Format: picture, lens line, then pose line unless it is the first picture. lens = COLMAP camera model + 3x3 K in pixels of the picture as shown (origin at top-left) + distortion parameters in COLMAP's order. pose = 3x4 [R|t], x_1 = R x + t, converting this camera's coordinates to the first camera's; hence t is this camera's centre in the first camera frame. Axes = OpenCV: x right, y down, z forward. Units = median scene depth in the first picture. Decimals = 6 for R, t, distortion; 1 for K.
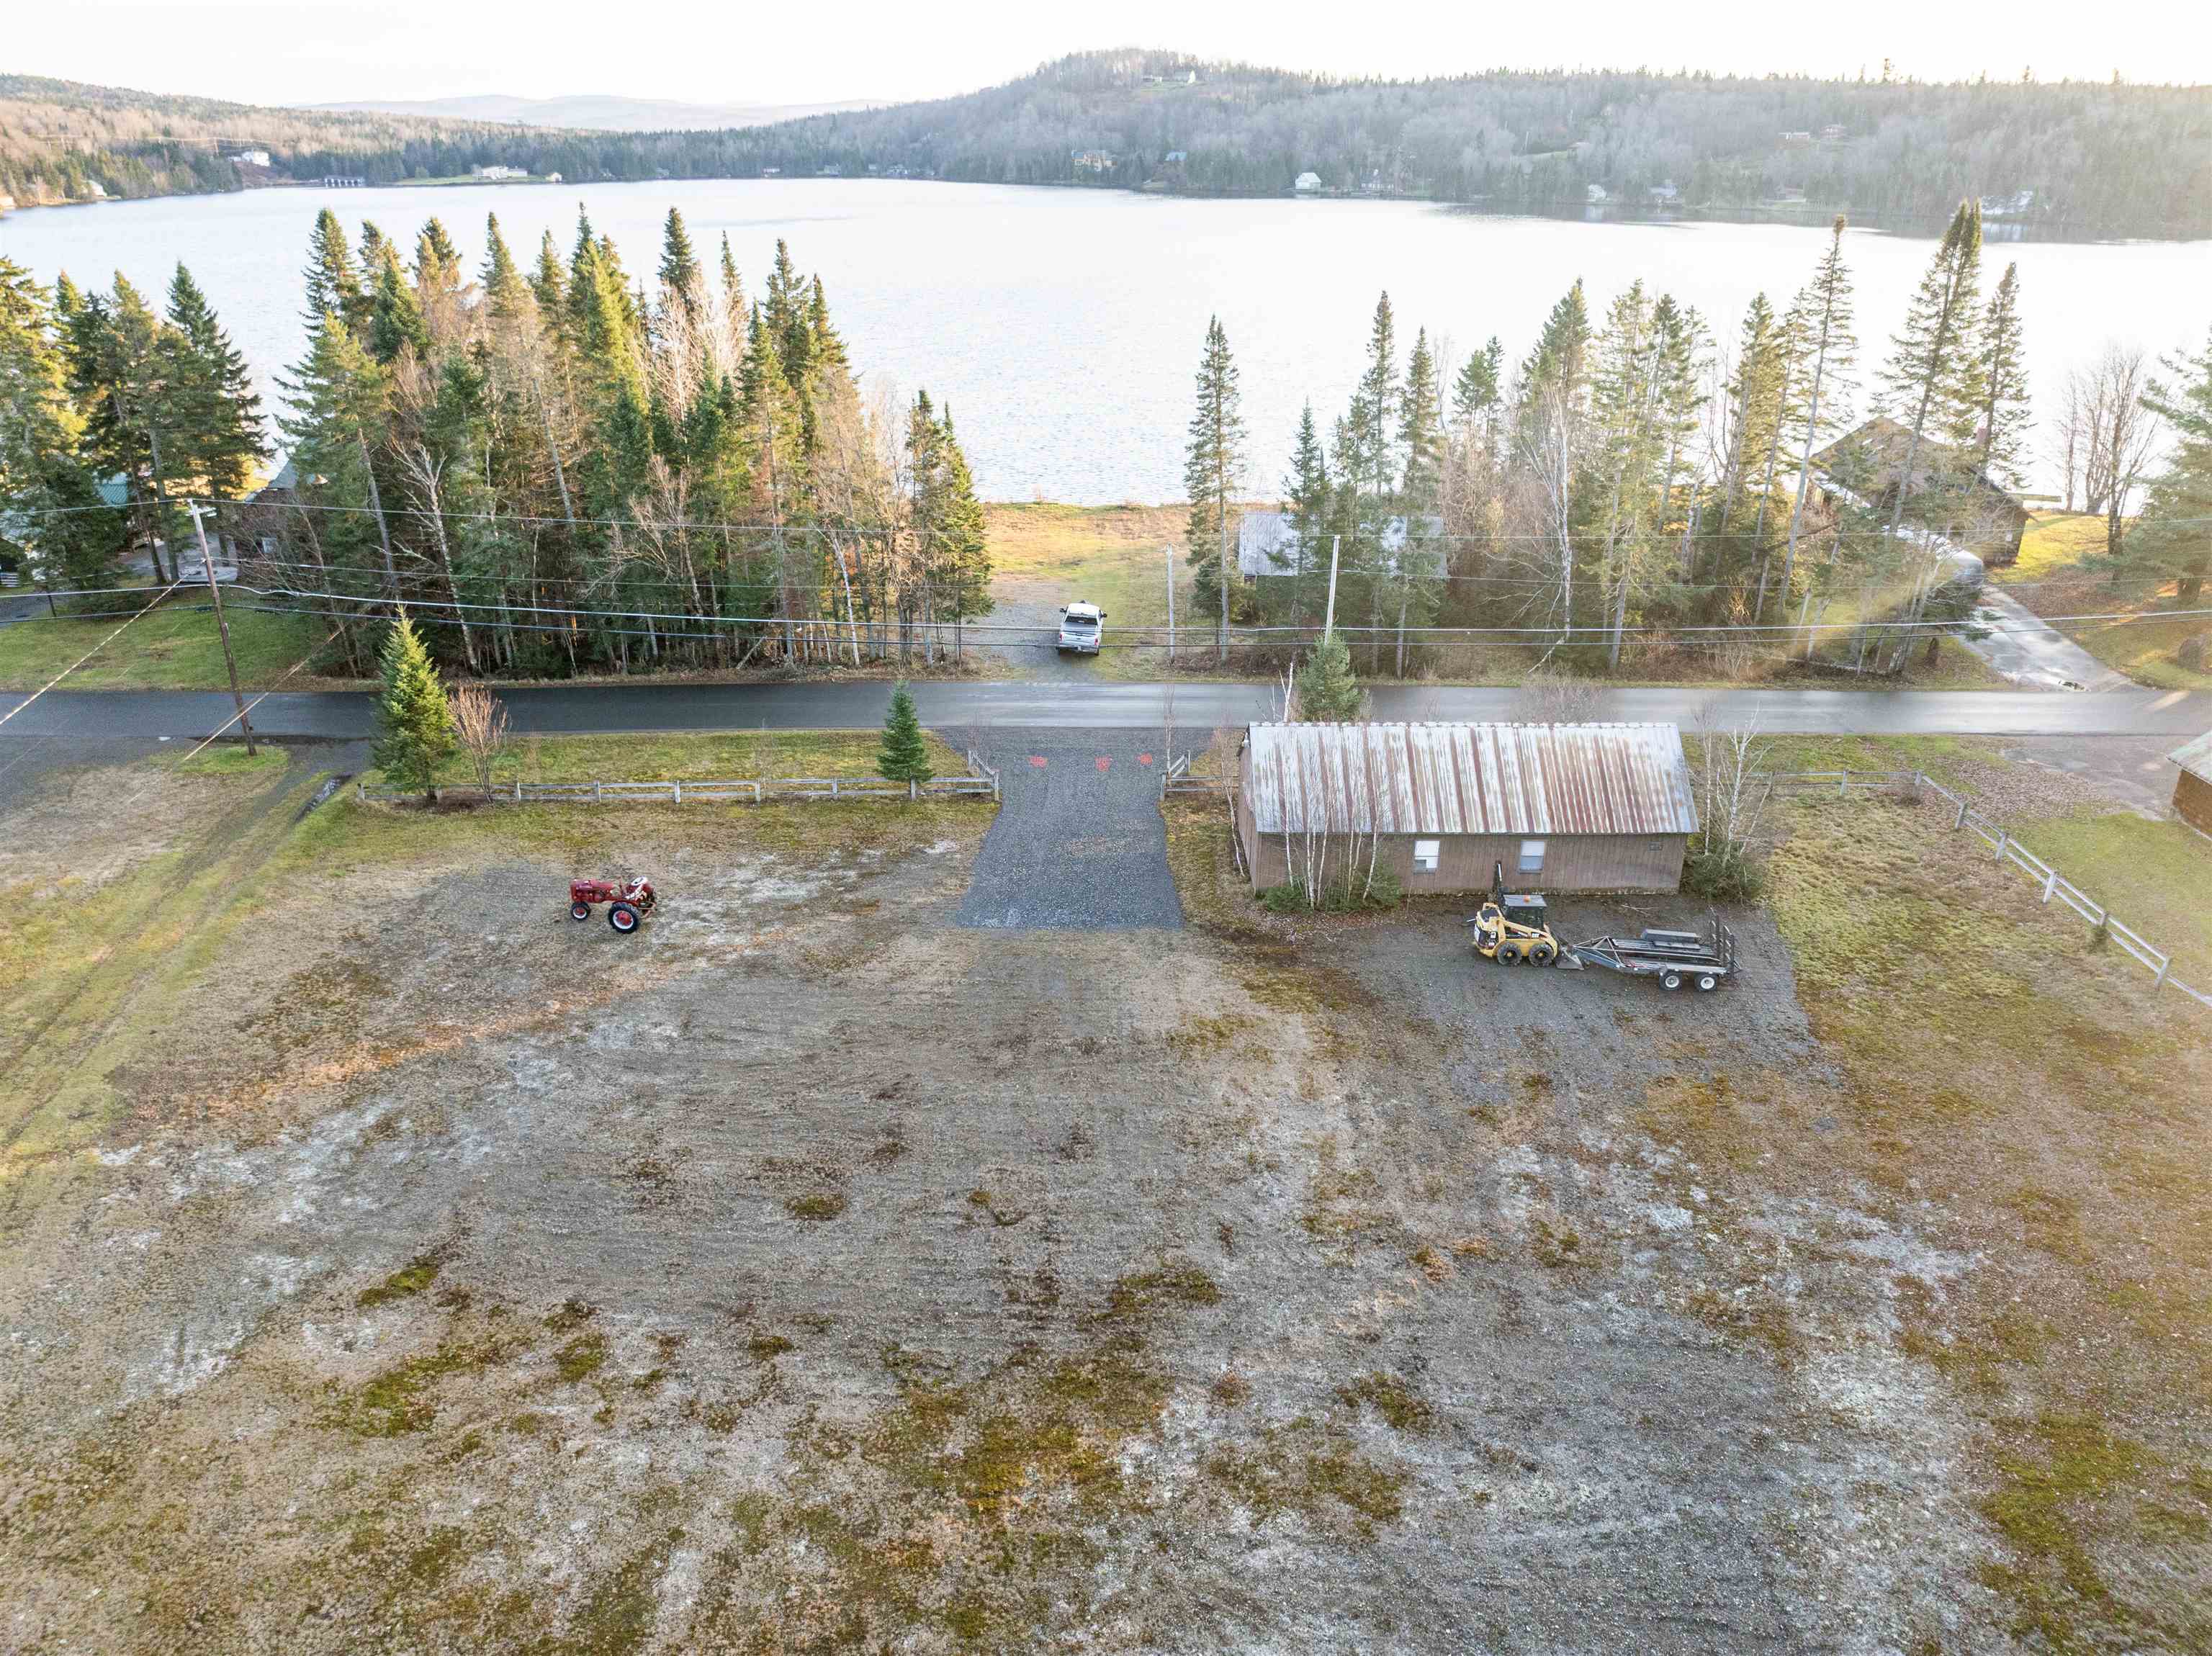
lens RADIAL K [[1558.1, 0, 1113.5], [0, 1558.1, 817.2], [0, 0, 1]] dist [-0.036223, -0.007578]
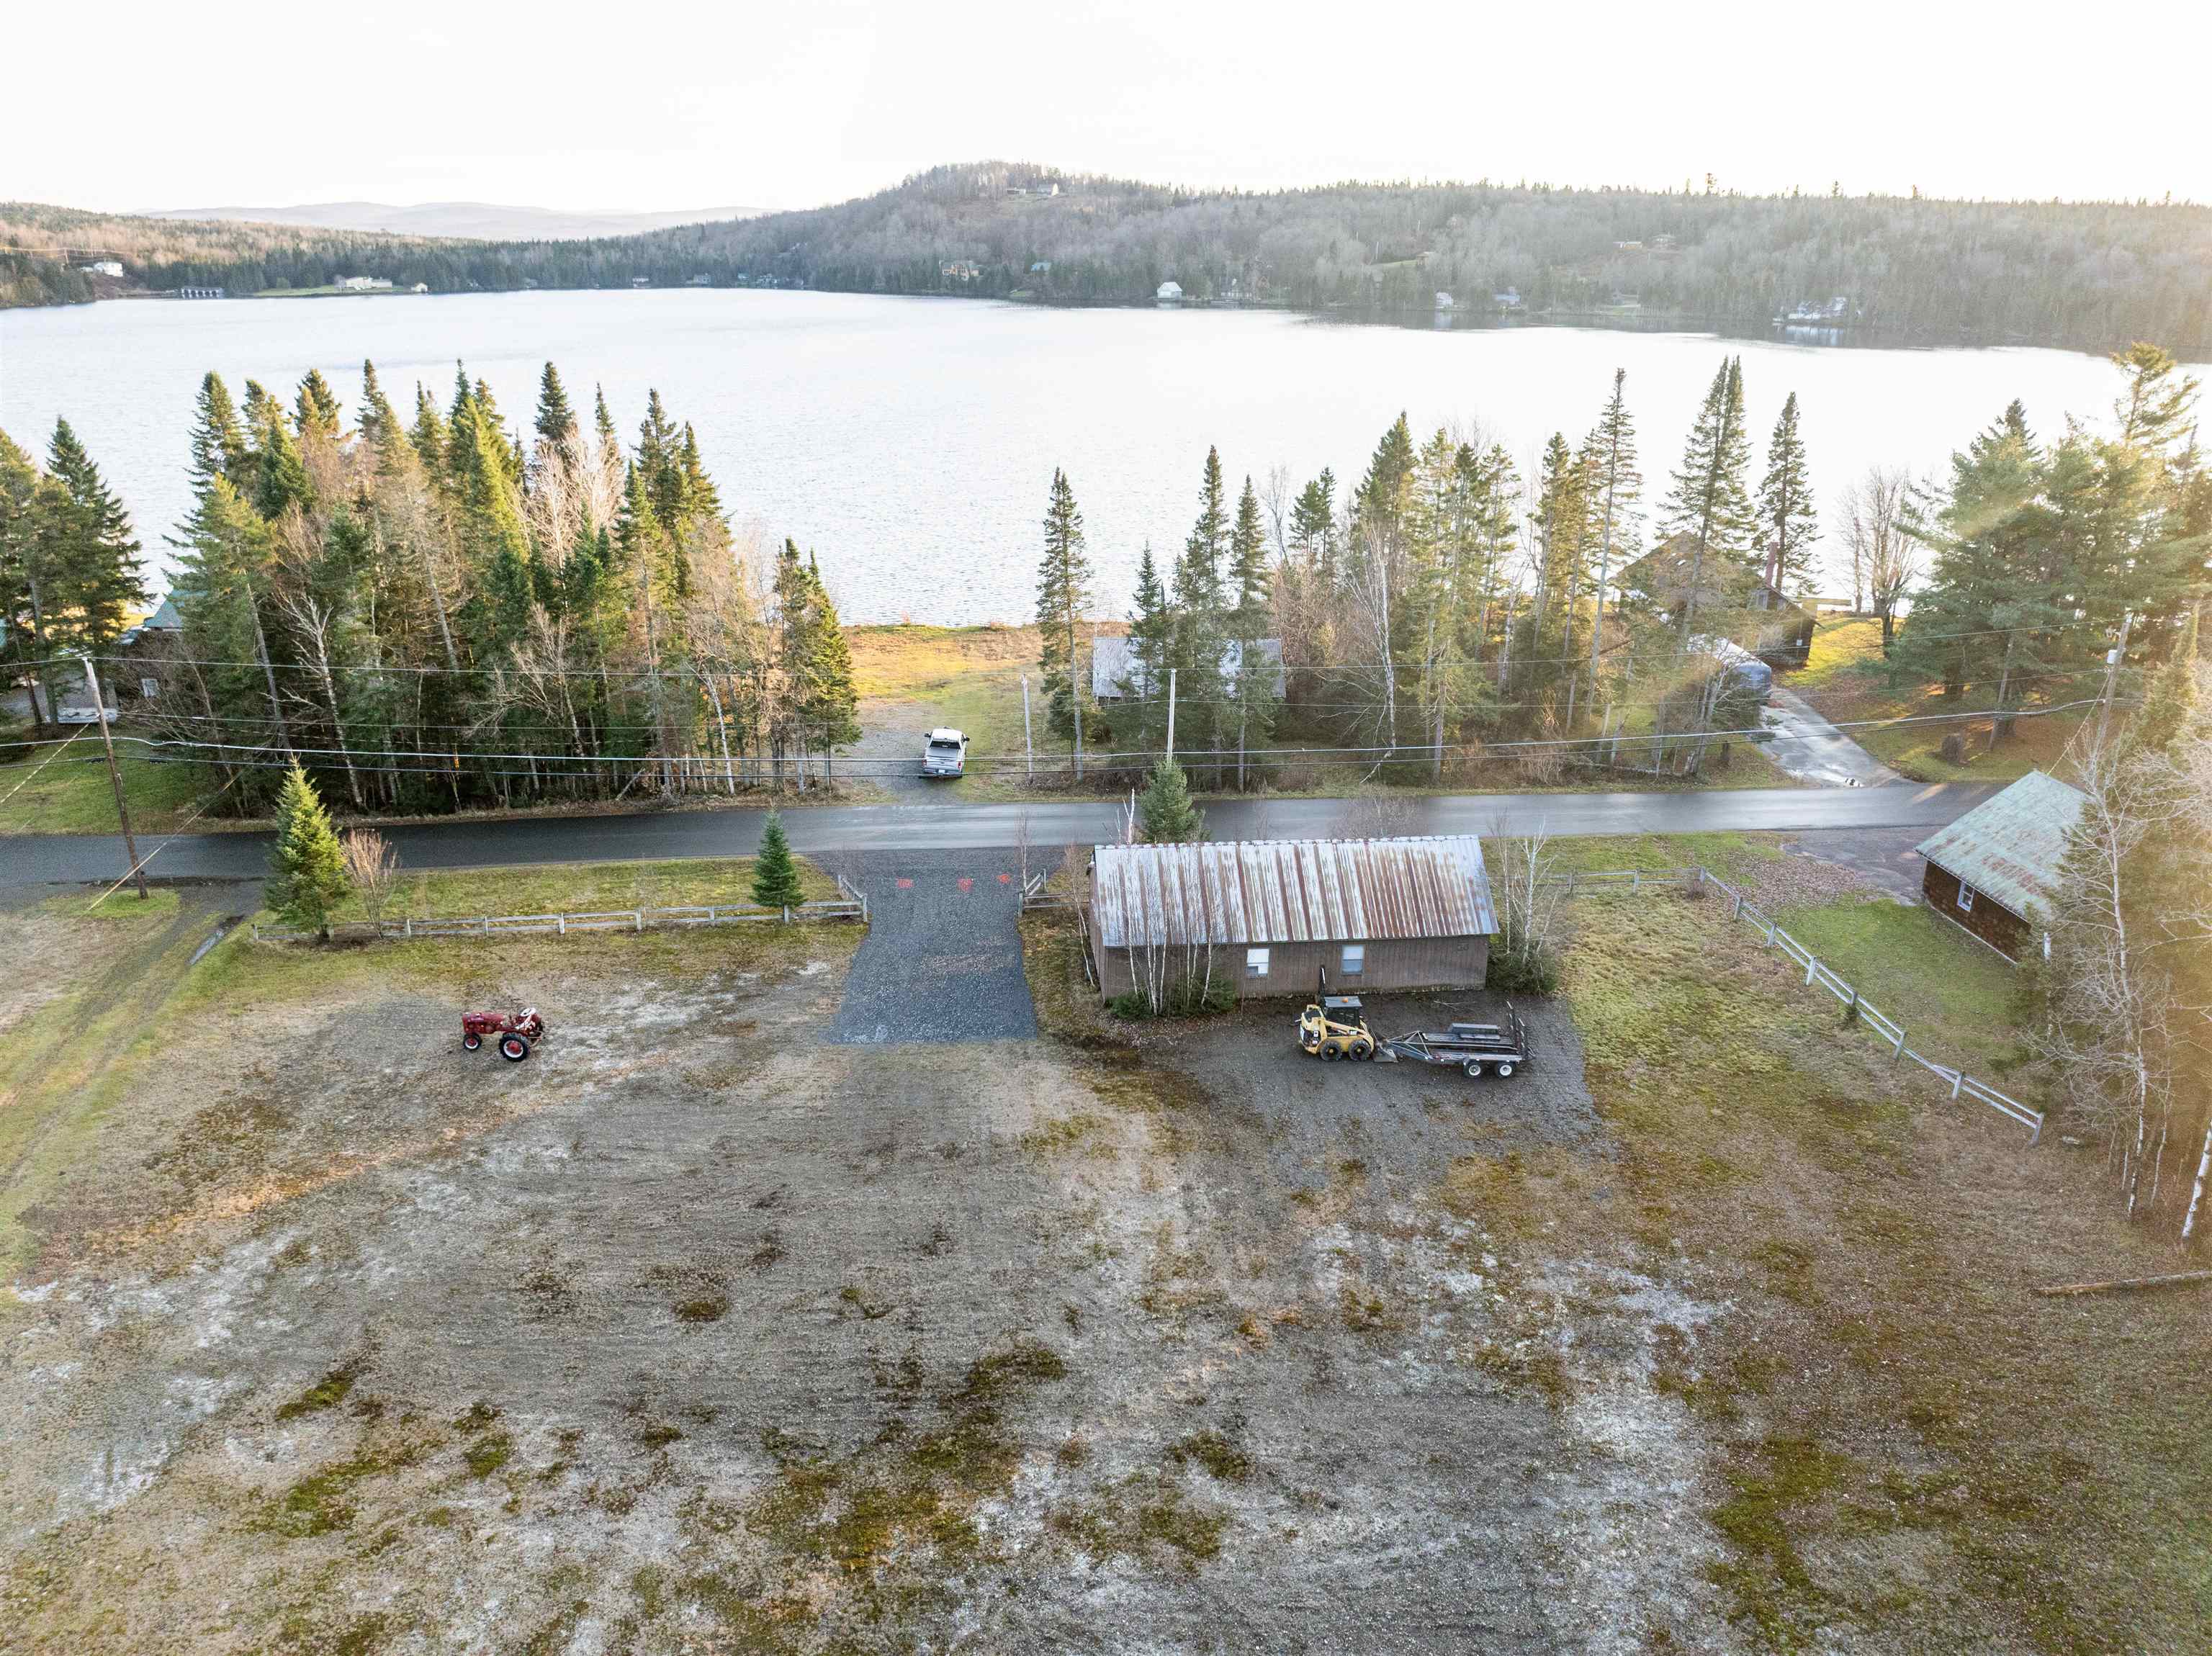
lens RADIAL K [[1558.1, 0, 1113.5], [0, 1558.1, 817.2], [0, 0, 1]] dist [-0.036223, -0.007578]
pose [[0.996815, -0.027149, 0.074988, 0.020427], [0.031543, 0.997815, -0.058053, -0.018283], [-0.073248, 0.060233, 0.995493, -0.101753]]
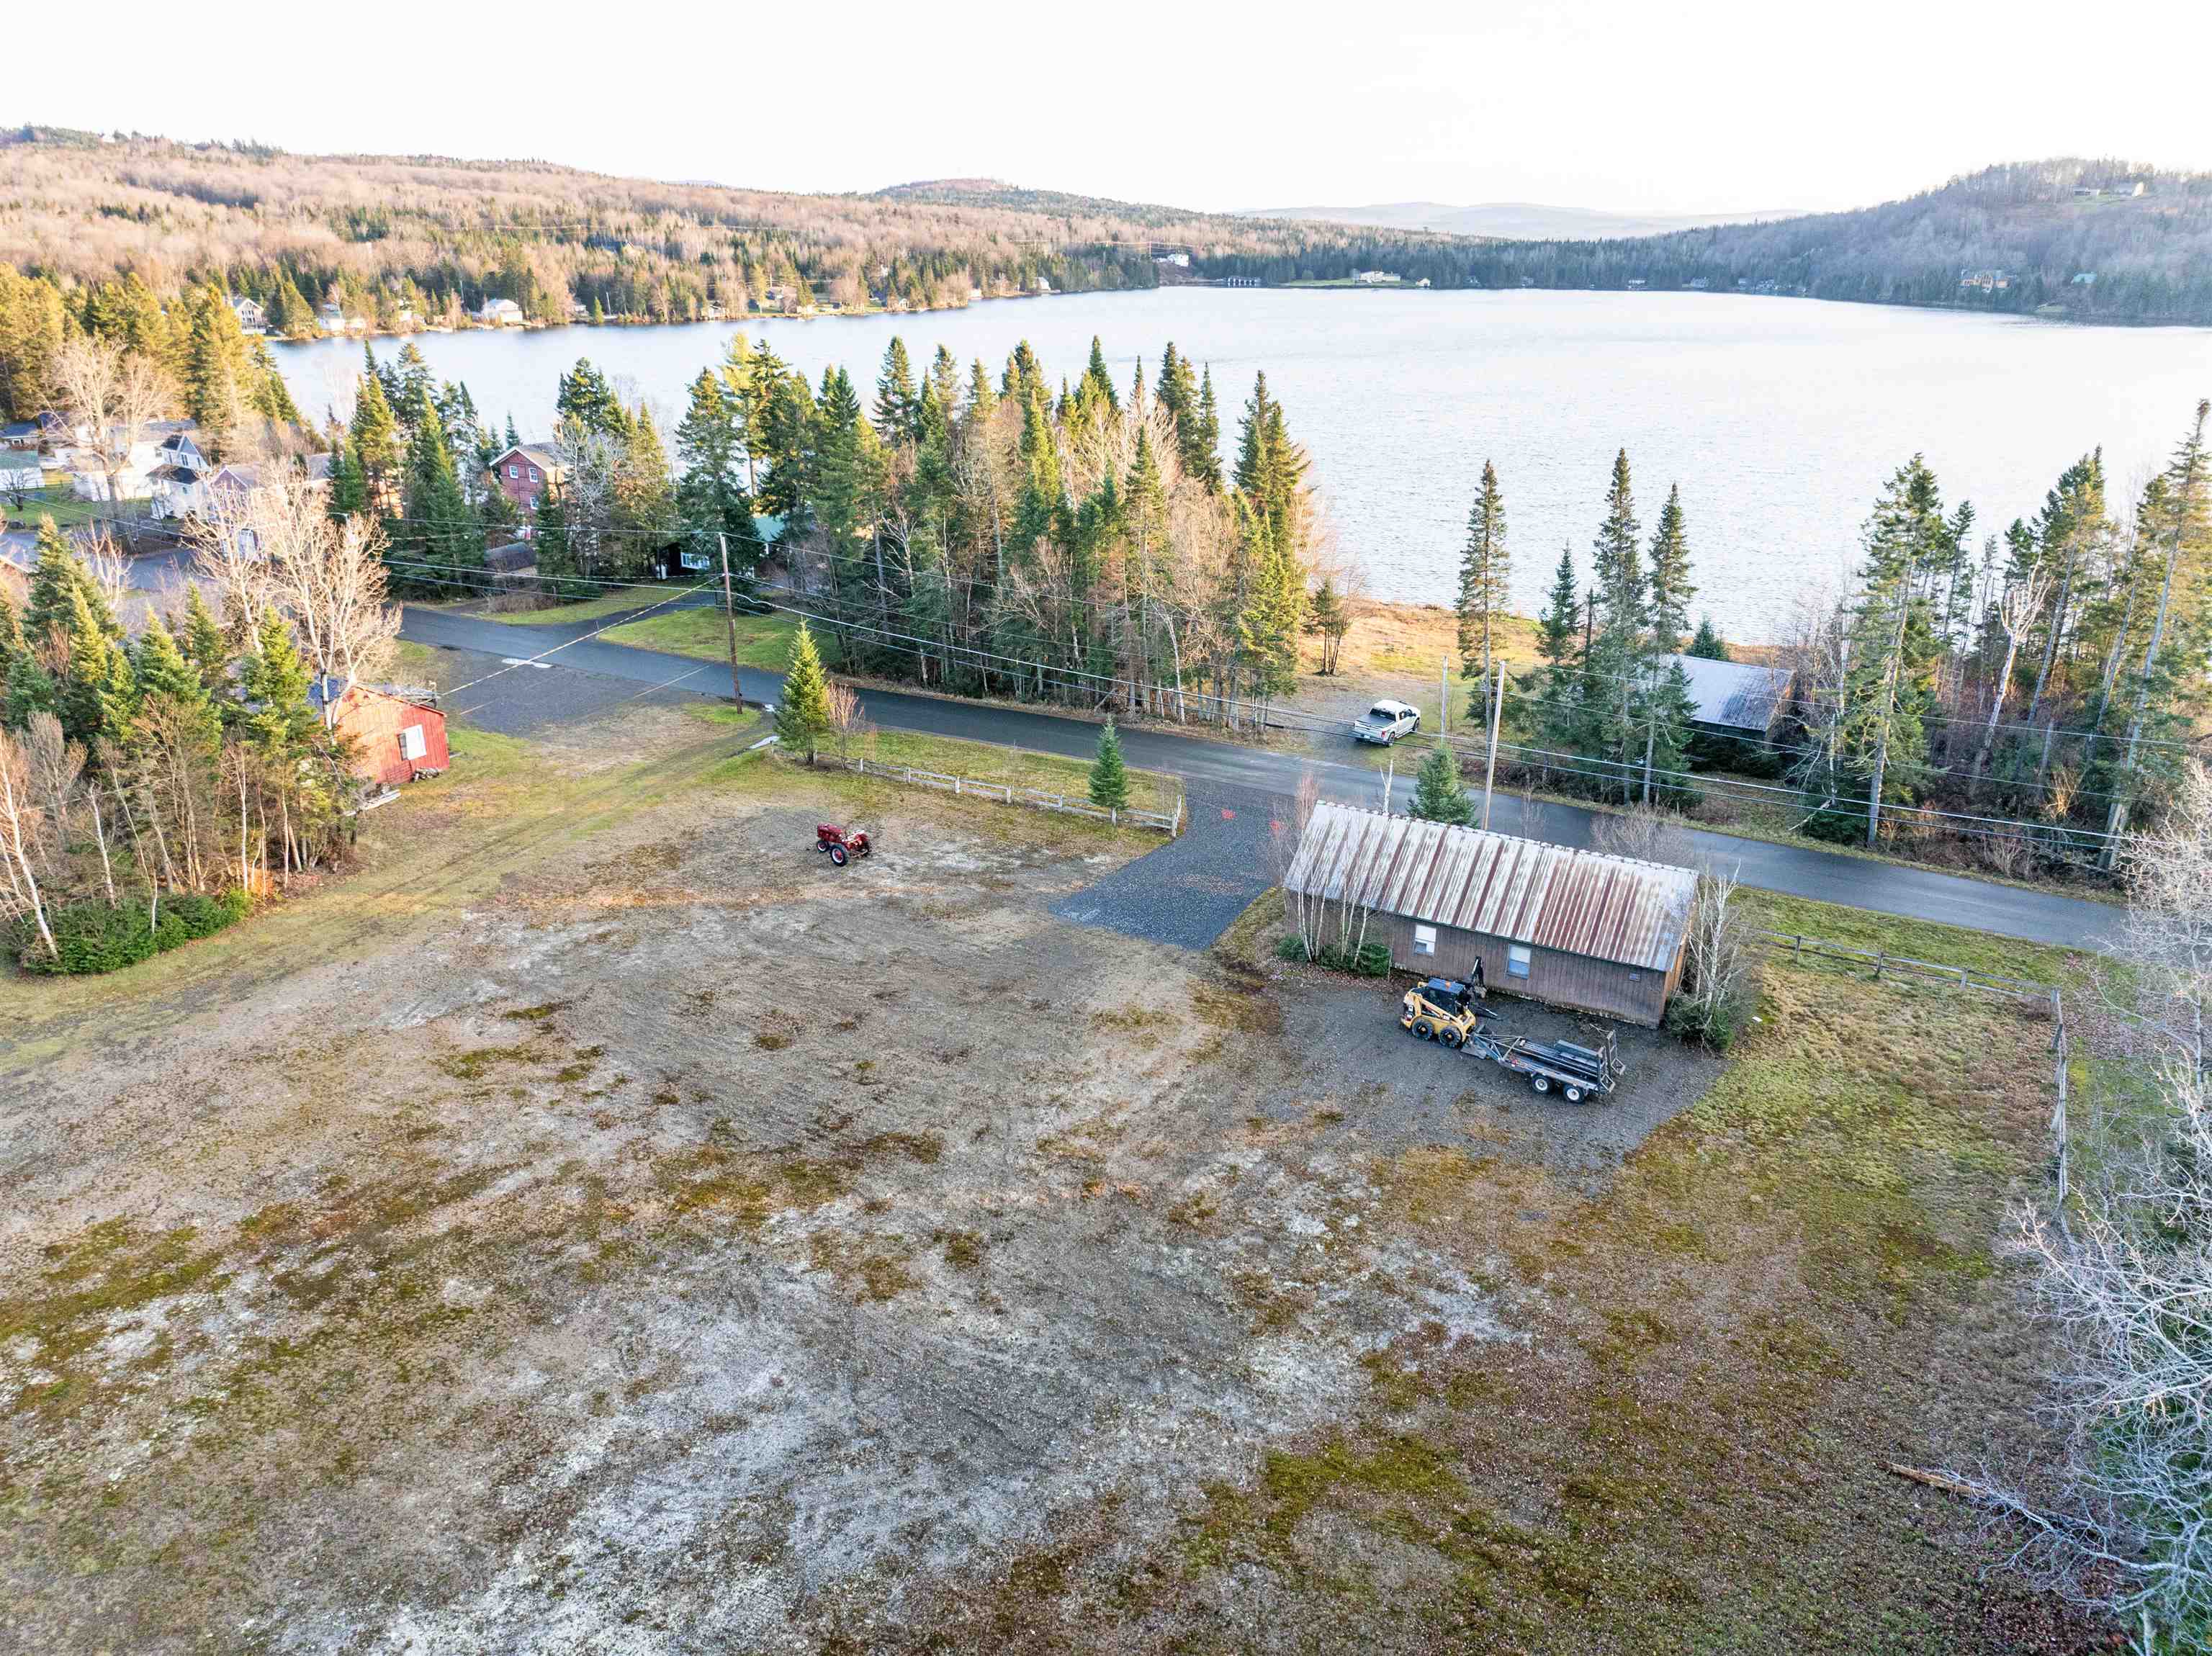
lens RADIAL K [[1548.6, 0, 1106.0], [0, 1548.6, 828.0], [0, 0, 1]] dist [-0.036791, 0.003228]
pose [[0.859182, 0.179821, -0.479030, 0.555340], [-0.204566, 0.978853, 0.000541, -0.008584], [0.468997, 0.097528, 0.877798, -0.111694]]
